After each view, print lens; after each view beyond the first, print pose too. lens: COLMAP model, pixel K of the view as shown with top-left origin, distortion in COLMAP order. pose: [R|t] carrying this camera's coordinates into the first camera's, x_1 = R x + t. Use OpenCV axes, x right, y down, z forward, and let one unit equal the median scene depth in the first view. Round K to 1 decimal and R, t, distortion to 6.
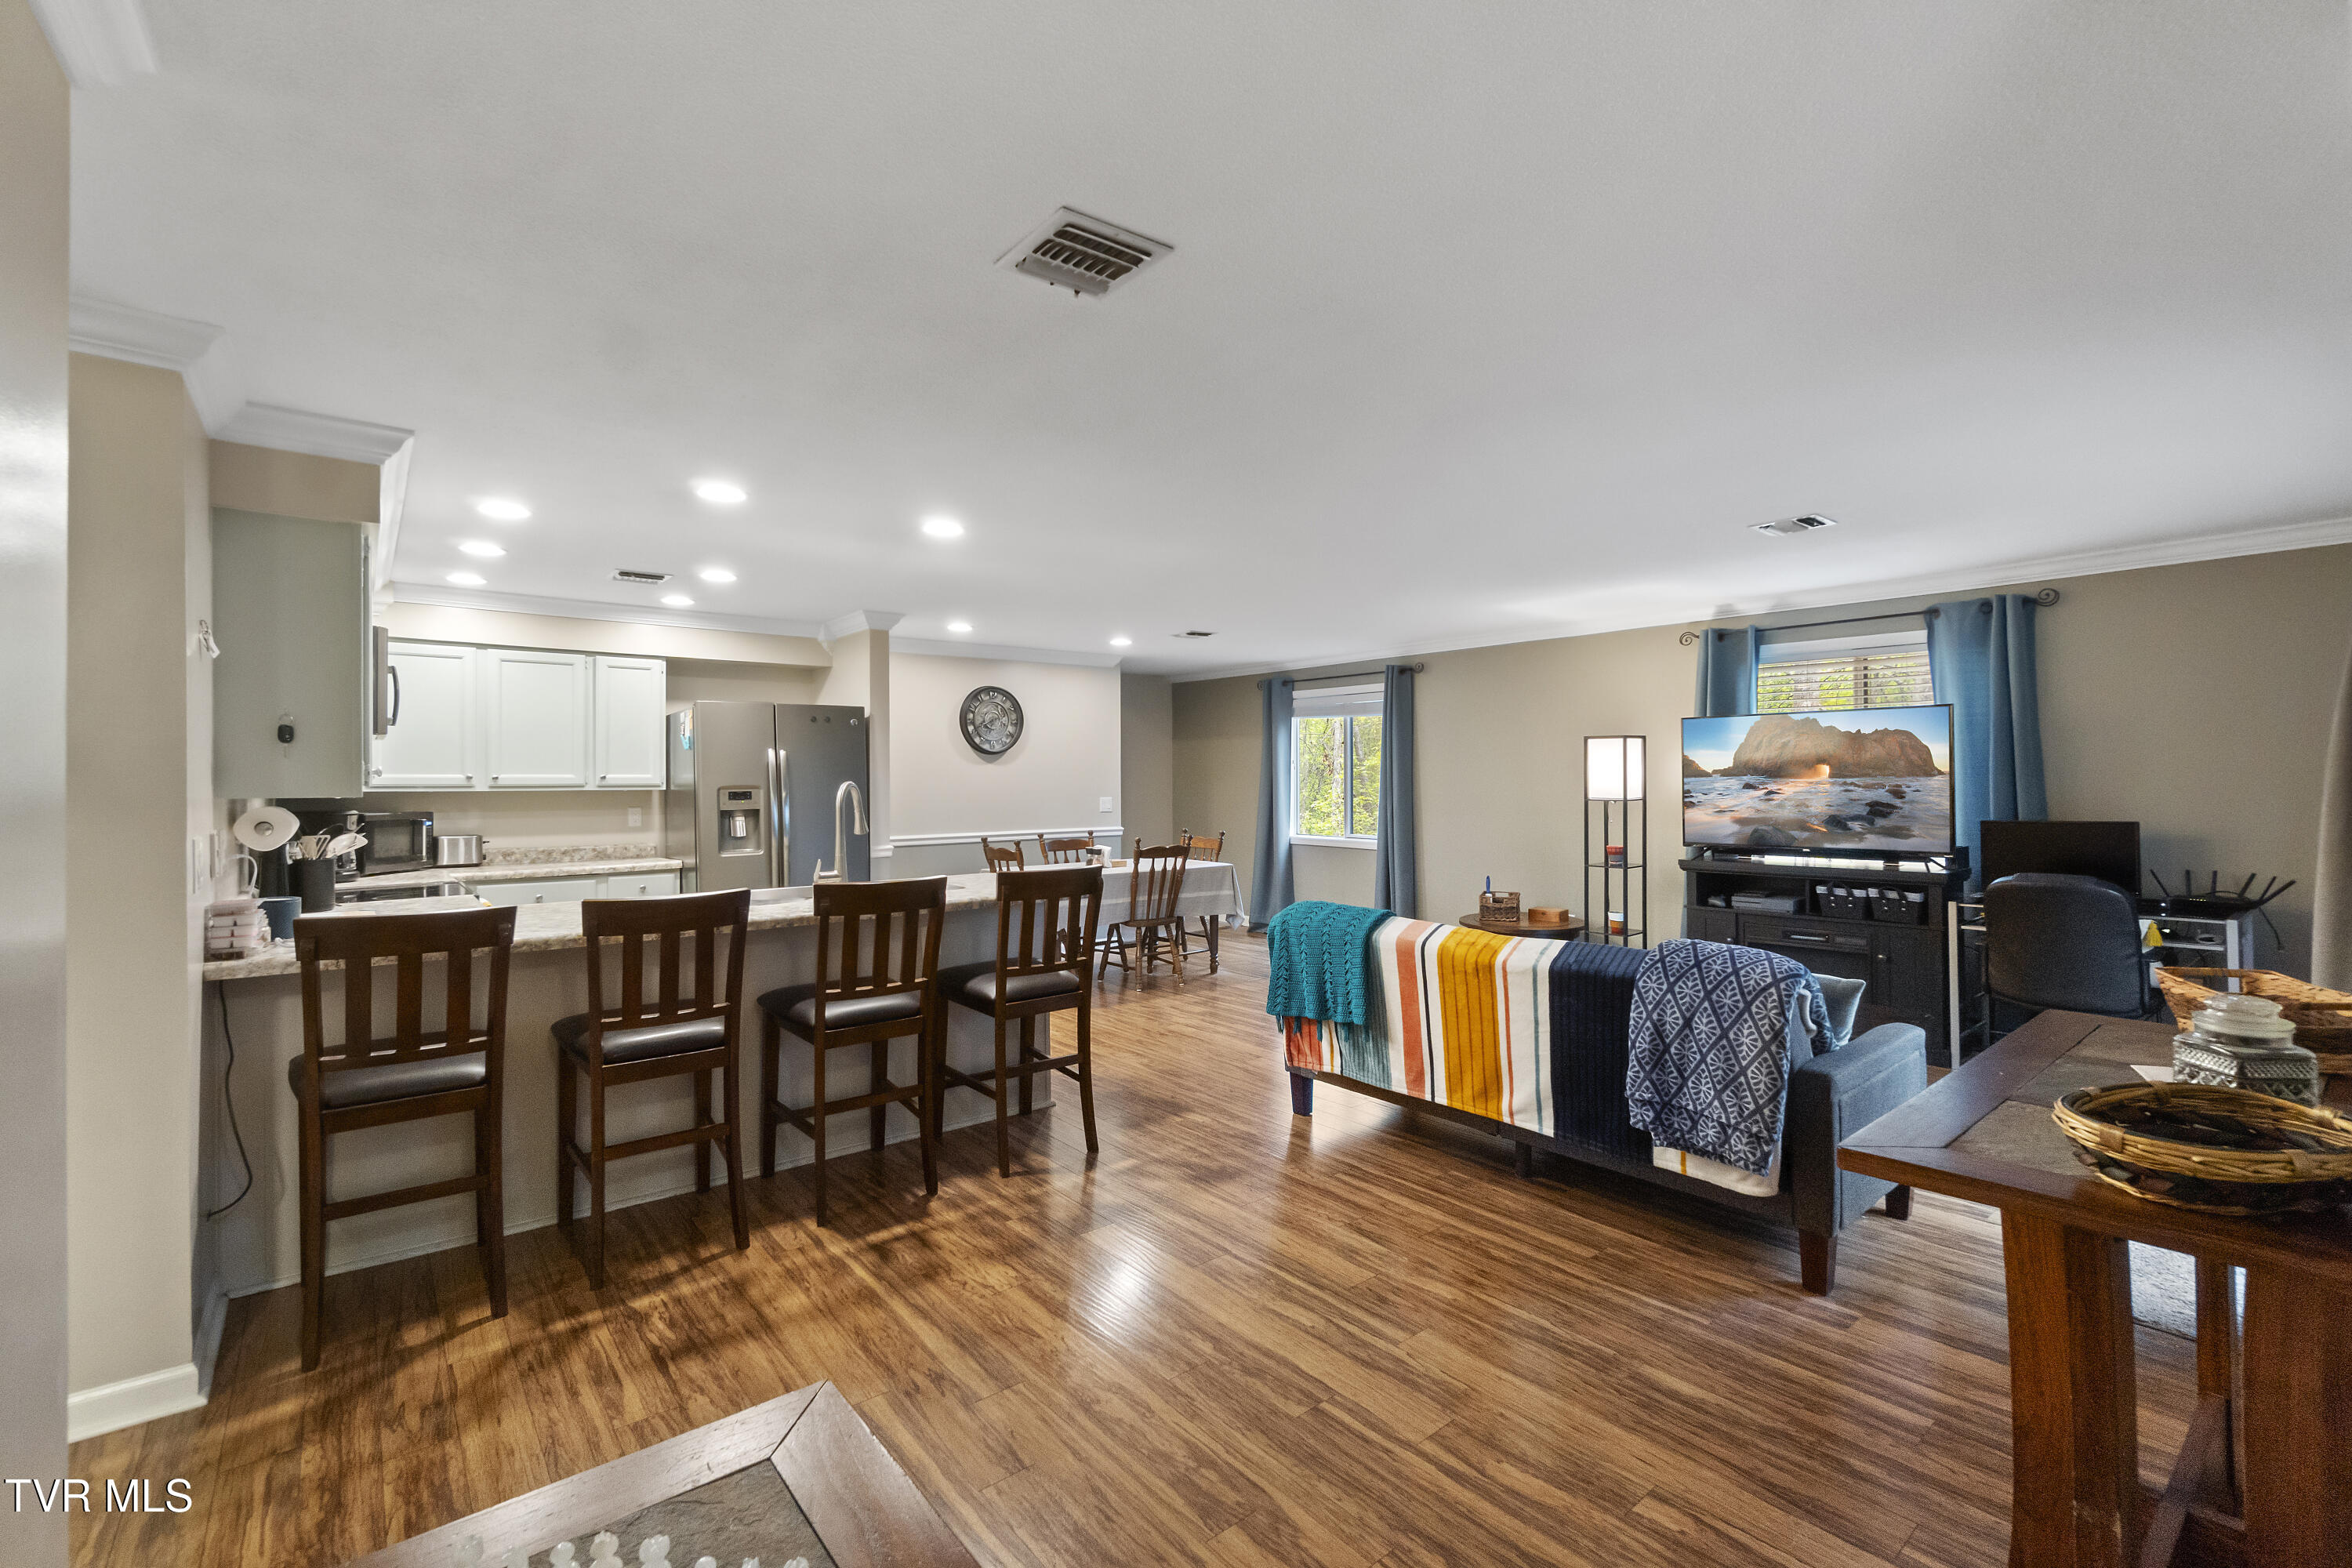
lens RADIAL K [[1018.0, 0, 1169.2], [0, 1018.0, 766.3], [0, 0, 1]] dist [-0.001114, 0.000231]
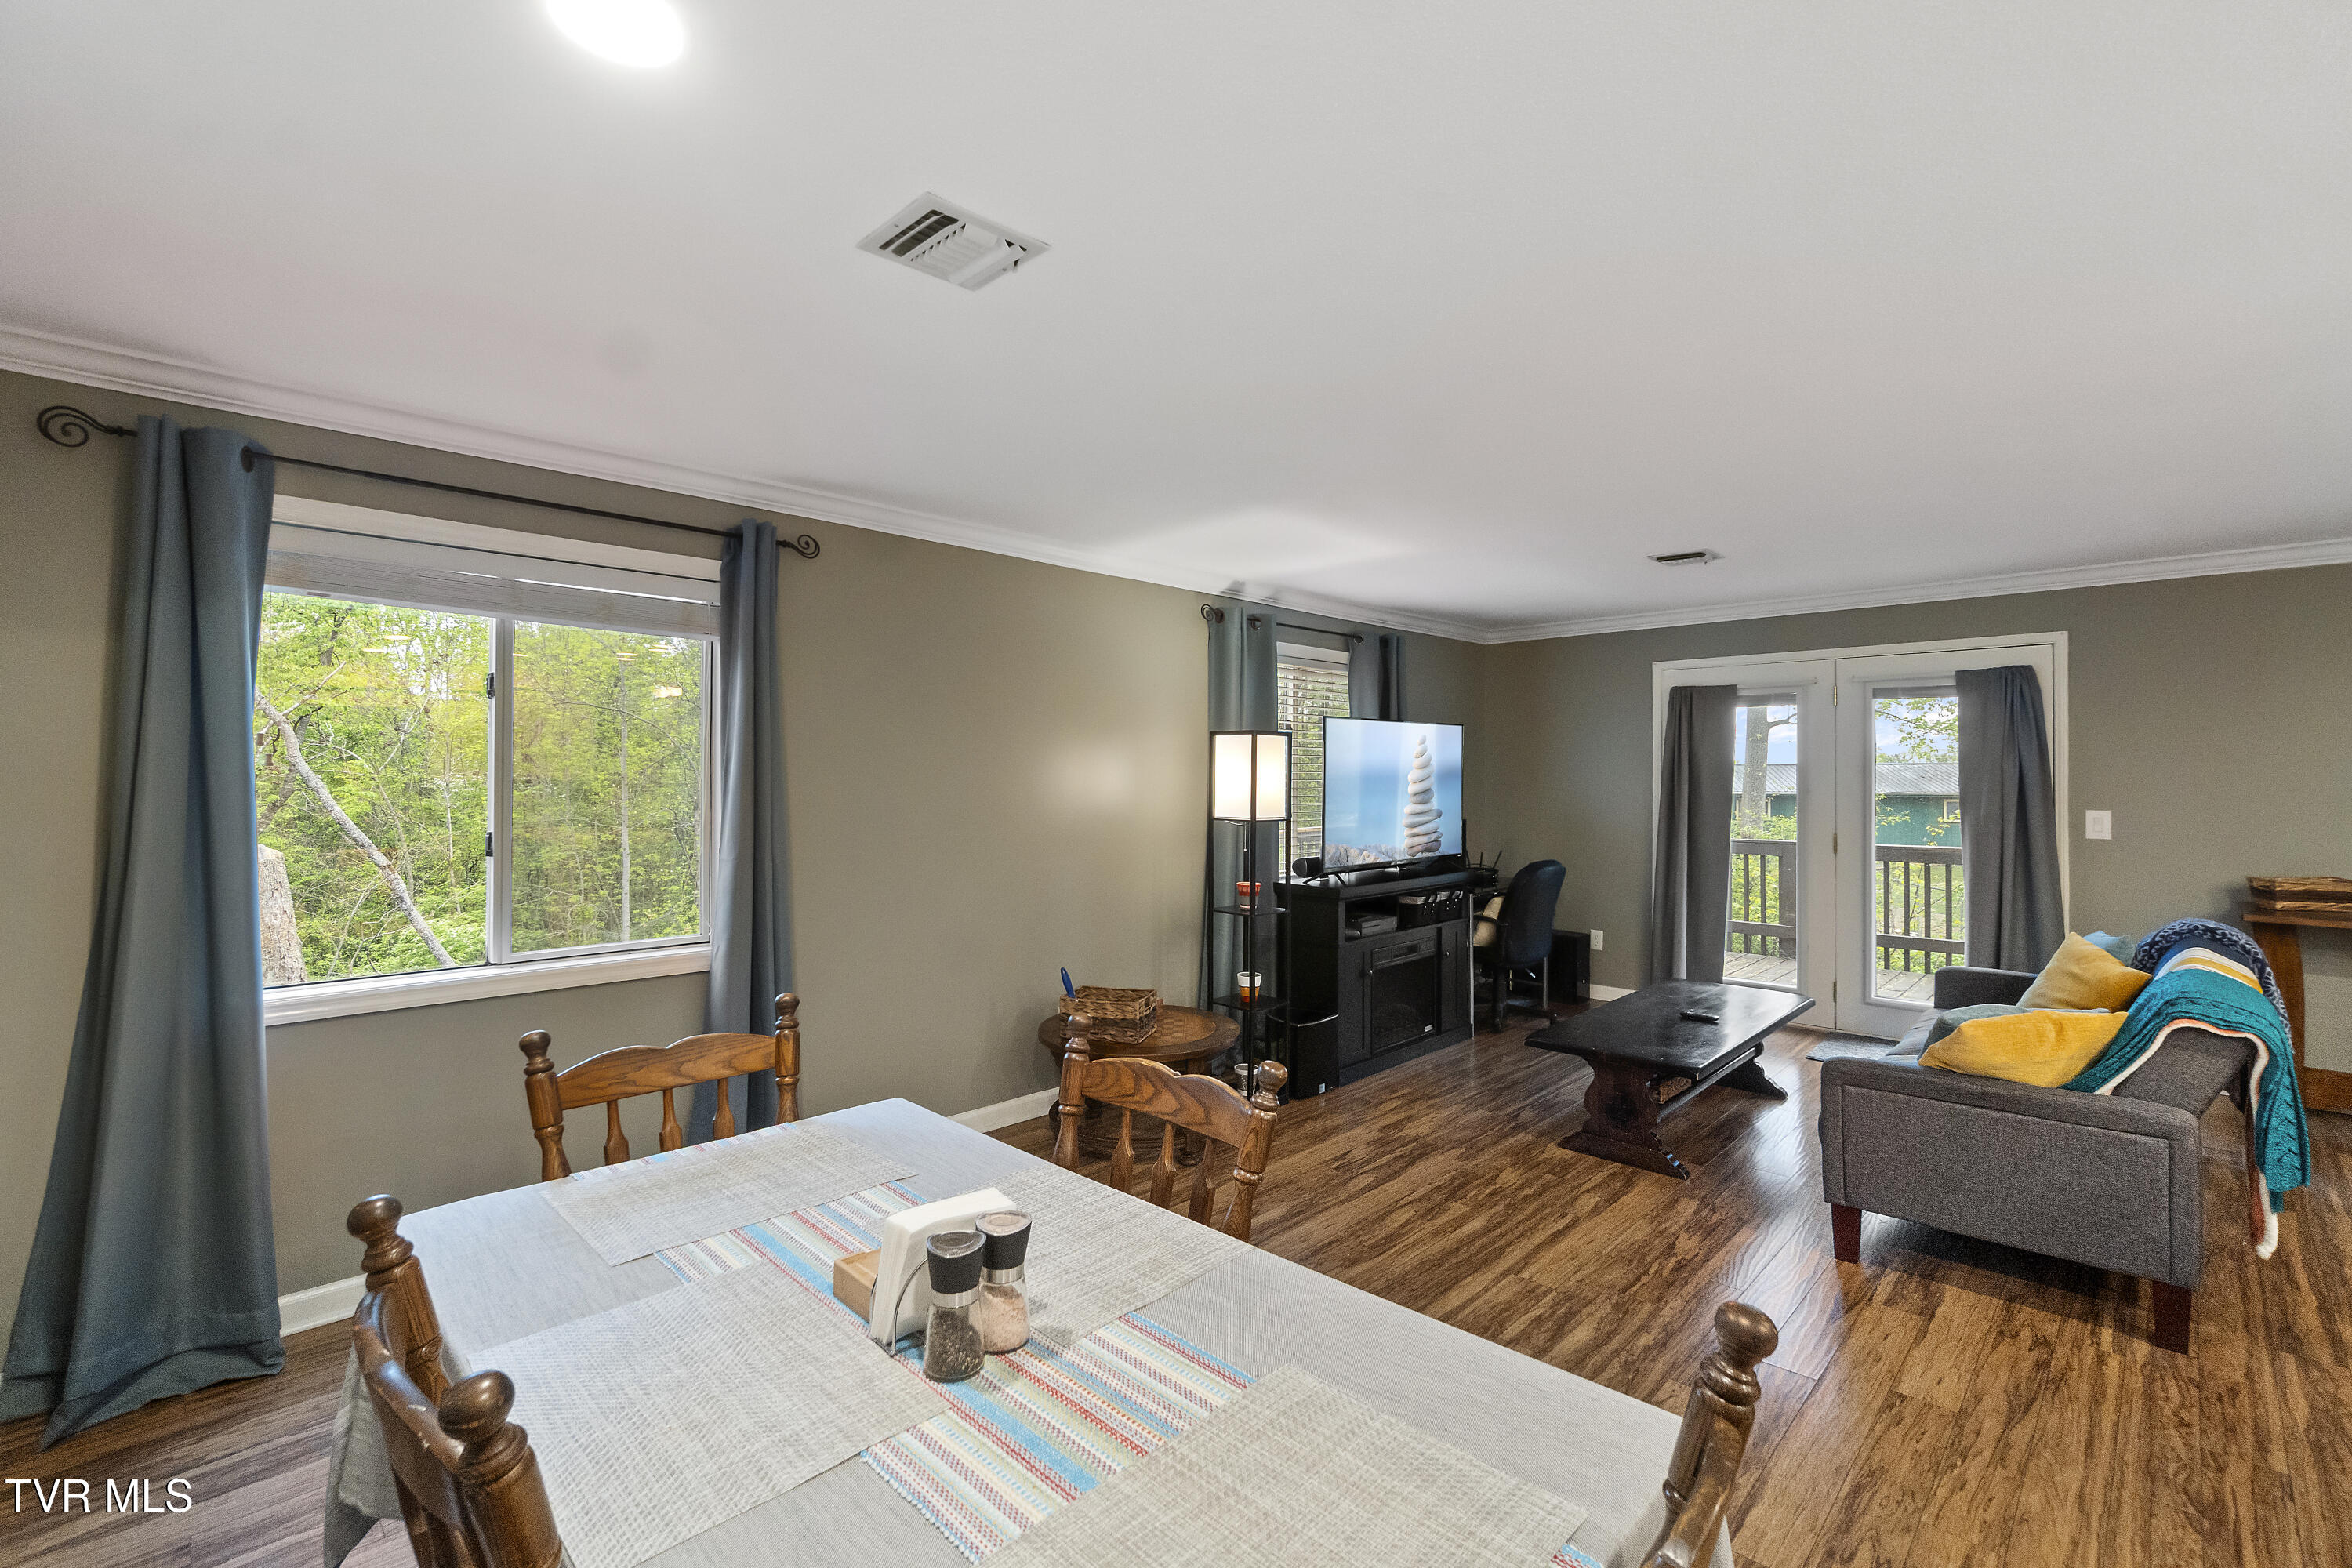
lens RADIAL K [[1025.8, 0, 1177.3], [0, 1025.8, 759.5], [0, 0, 1]] dist [-0.002165, -0.000298]
pose [[-0.112574, 0.021924, 0.993401, -0.342952], [-0.011339, 0.999663, -0.023347, 0.009628], [-0.993579, -0.013893, -0.112287, 1.373426]]
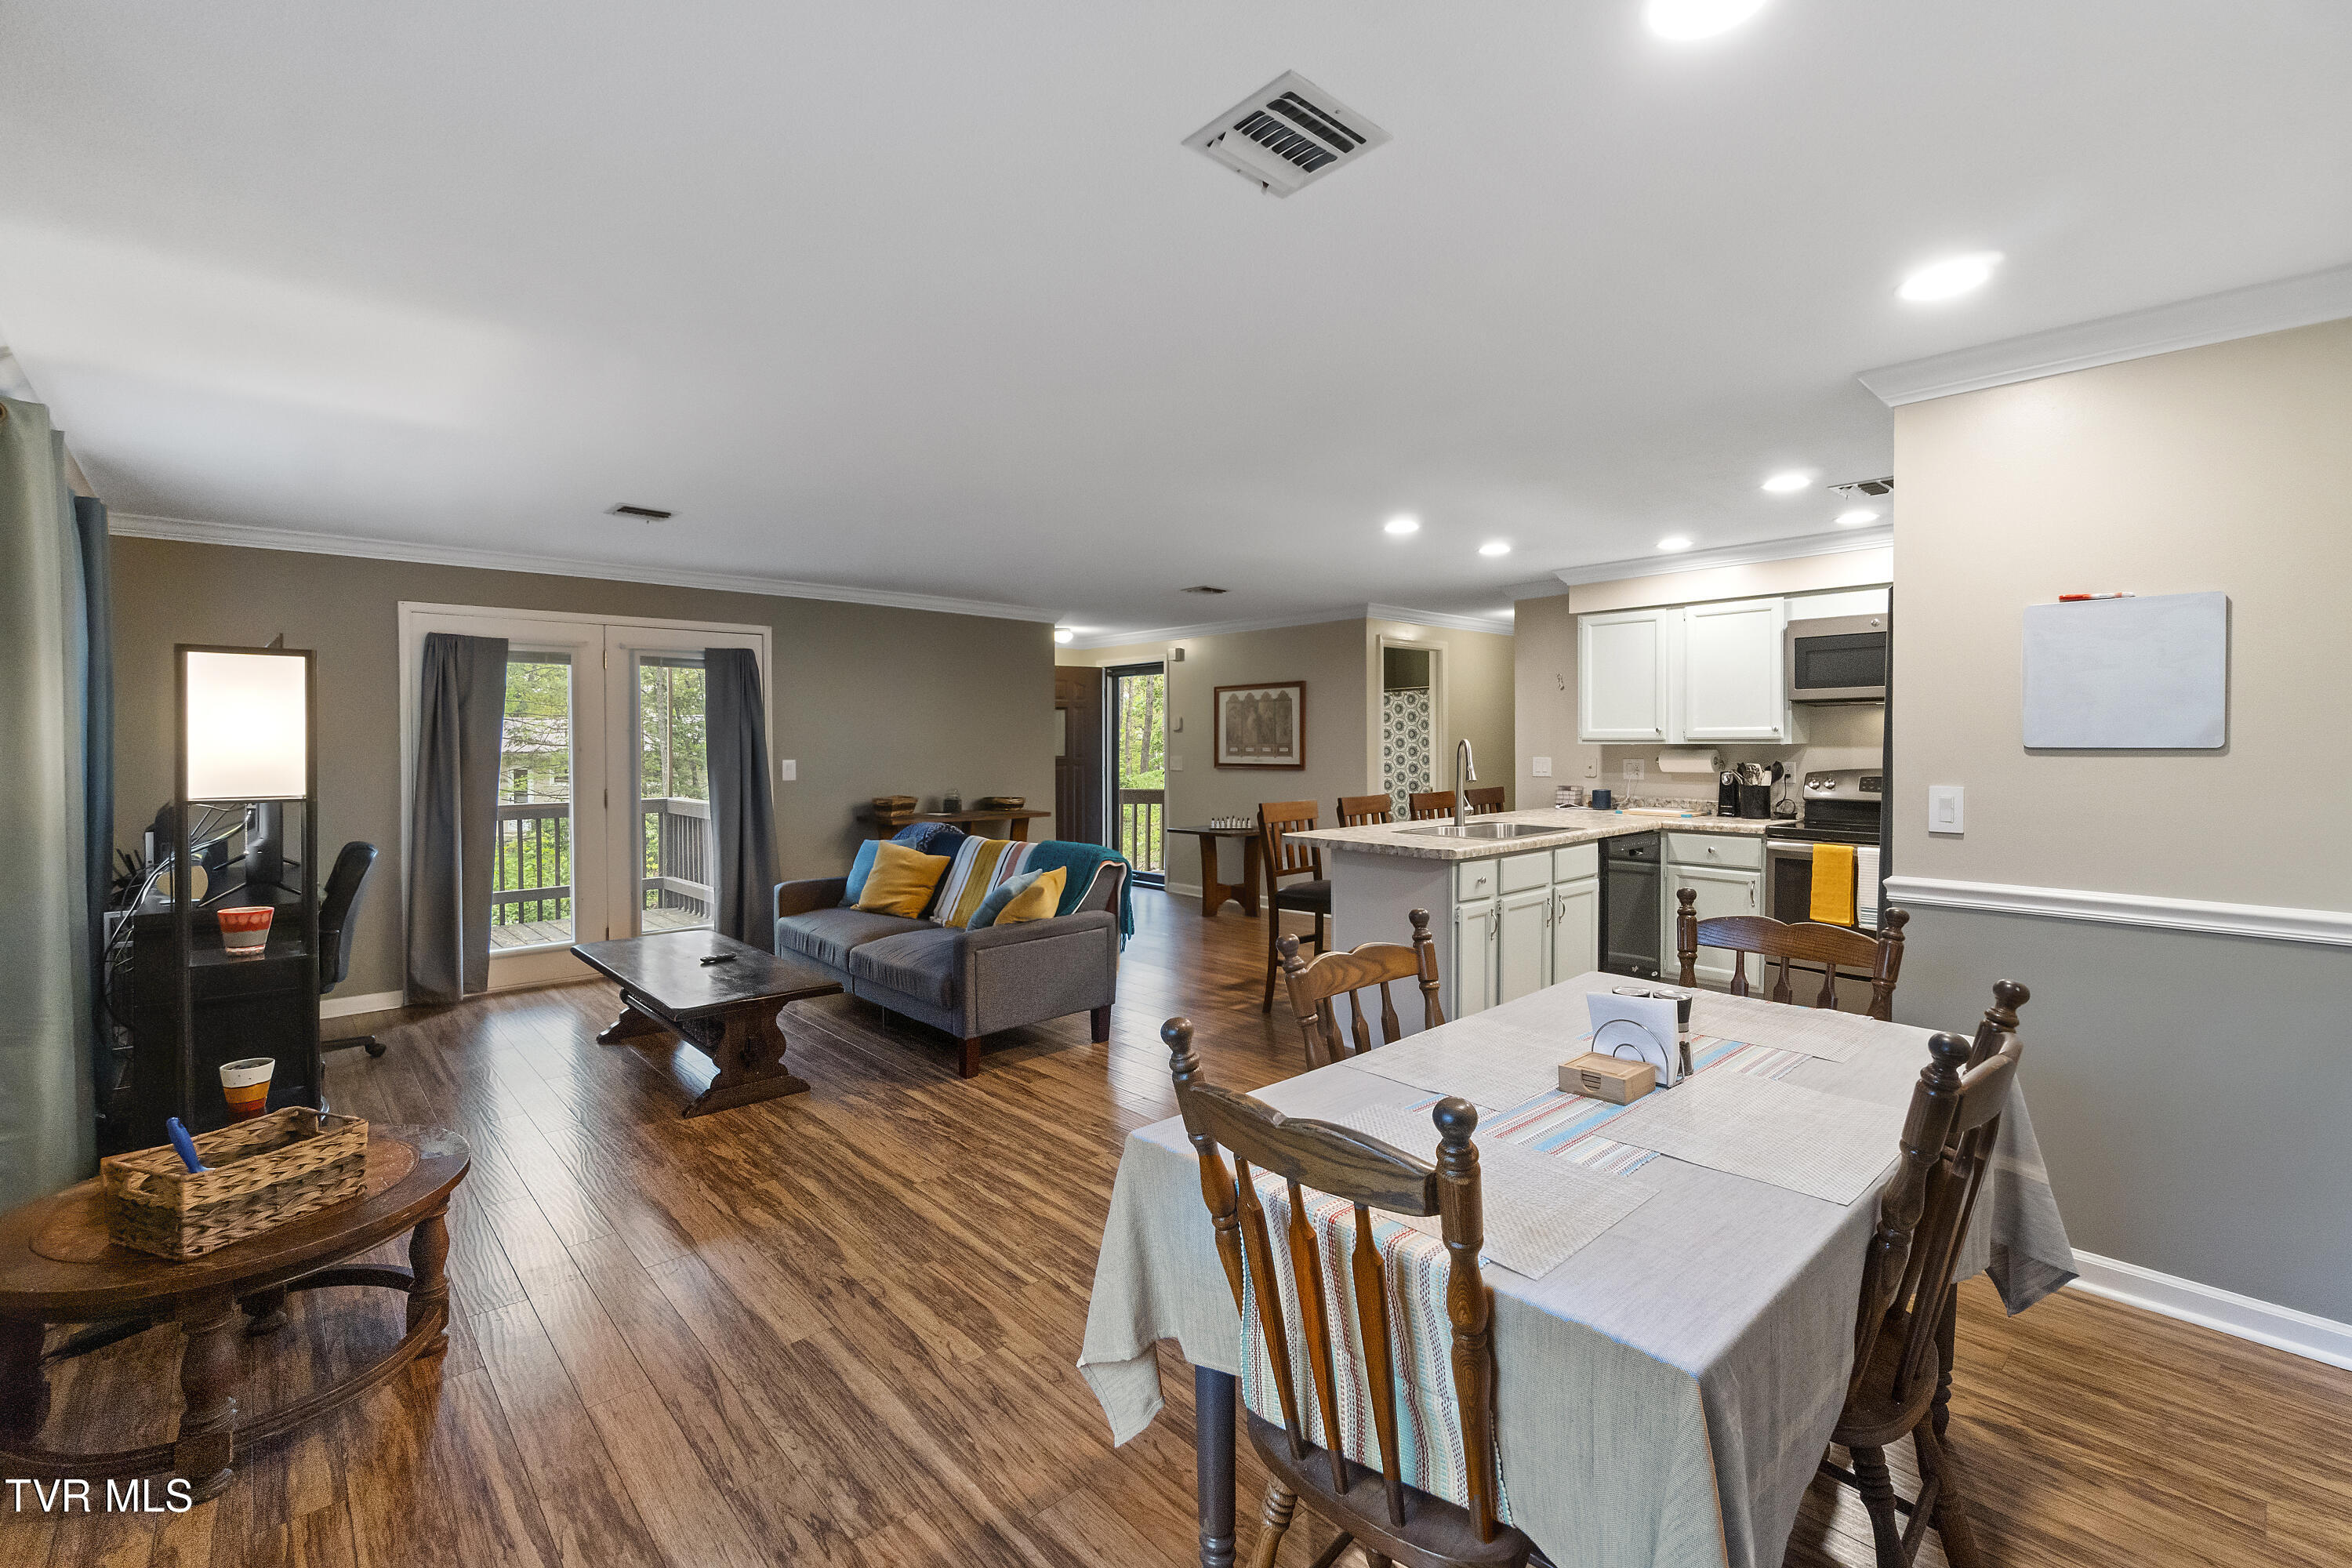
lens RADIAL K [[1025.8, 0, 1177.3], [0, 1025.8, 759.5], [0, 0, 1]] dist [-0.002165, -0.000298]
pose [[-0.997998, 0.011975, -0.062094, 0.093367], [0.011568, 0.999909, 0.006902, 0.020996], [0.062172, 0.006170, -0.998046, 1.755424]]
